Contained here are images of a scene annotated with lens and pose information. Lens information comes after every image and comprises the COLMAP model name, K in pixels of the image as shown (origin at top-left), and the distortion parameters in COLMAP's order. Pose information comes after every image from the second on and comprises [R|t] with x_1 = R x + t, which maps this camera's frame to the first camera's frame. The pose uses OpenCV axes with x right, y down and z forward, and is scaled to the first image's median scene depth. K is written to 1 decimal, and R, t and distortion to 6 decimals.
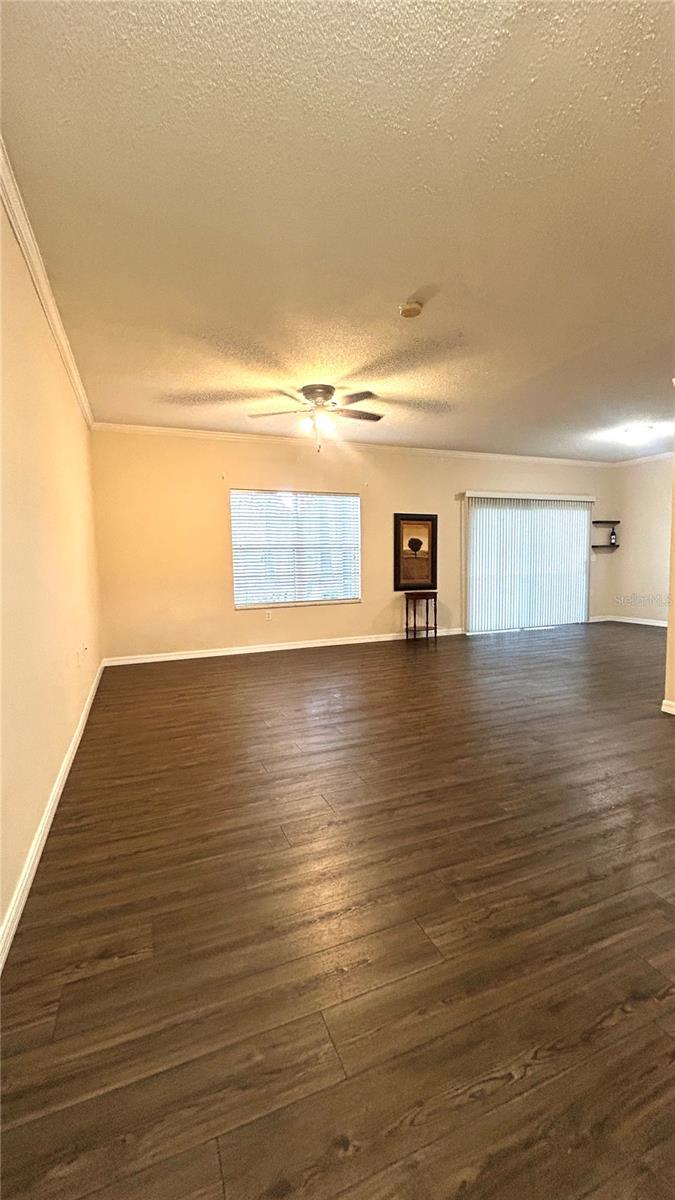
lens RADIAL K [[489.8, 0, 337.3], [0, 489.8, 602.3], [0, 0, 1]] dist [-0.000897, -0.000325]
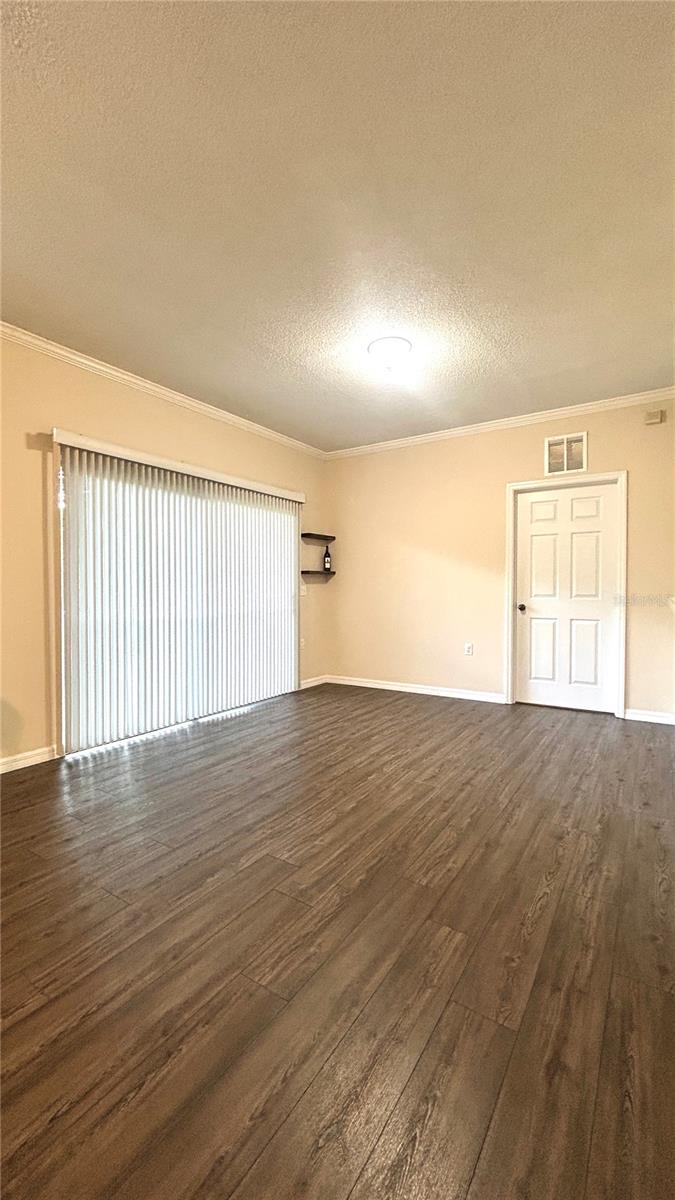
lens RADIAL K [[489.8, 0, 338.9], [0, 489.8, 598.3], [0, 0, 1]] dist [-0.000897, -0.000325]
pose [[0.827431, 0.007554, 0.561516, 0.206608], [0.033846, 0.997421, -0.063292, -0.038057], [-0.560546, 0.071375, 0.825042, 0.461151]]
